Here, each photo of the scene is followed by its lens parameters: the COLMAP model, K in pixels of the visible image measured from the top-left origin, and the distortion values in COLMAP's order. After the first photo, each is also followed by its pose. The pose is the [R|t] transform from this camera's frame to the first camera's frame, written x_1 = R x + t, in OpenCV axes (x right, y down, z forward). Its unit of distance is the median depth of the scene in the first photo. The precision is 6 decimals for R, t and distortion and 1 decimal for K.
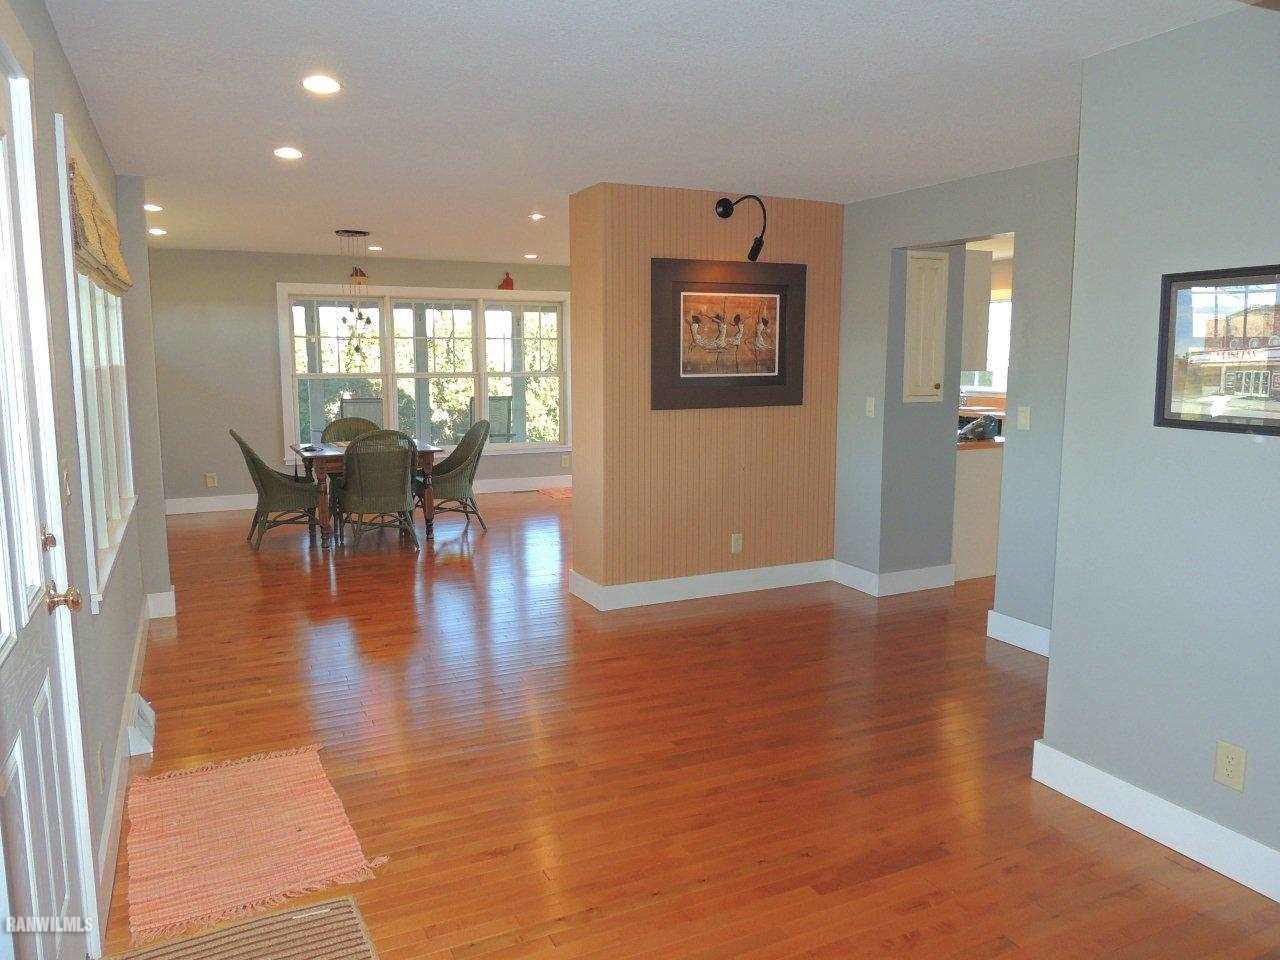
lens RADIAL K [[931.9, 0, 640.1], [0, 931.9, 486.3], [0, 0, 1]] dist [-0.005226, -0.006542]
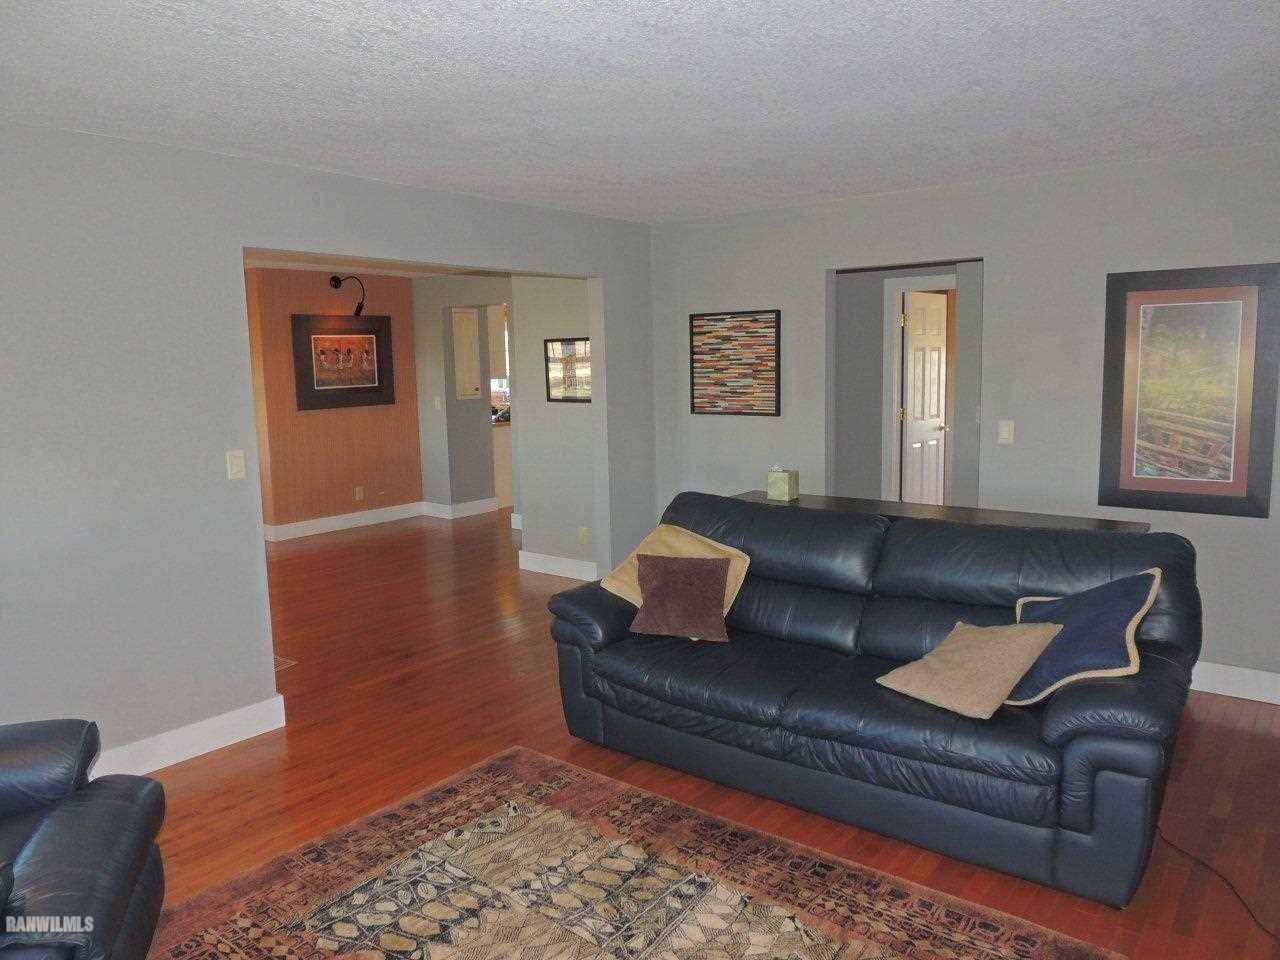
lens RADIAL K [[931.9, 0, 640.1], [0, 931.9, 486.3], [0, 0, 1]] dist [-0.005226, -0.006542]
pose [[0.903446, -0.078346, 0.421482, -0.132030], [0.076731, 0.996834, 0.020822, 0.053267], [-0.421779, 0.013529, 0.906598, -0.630113]]
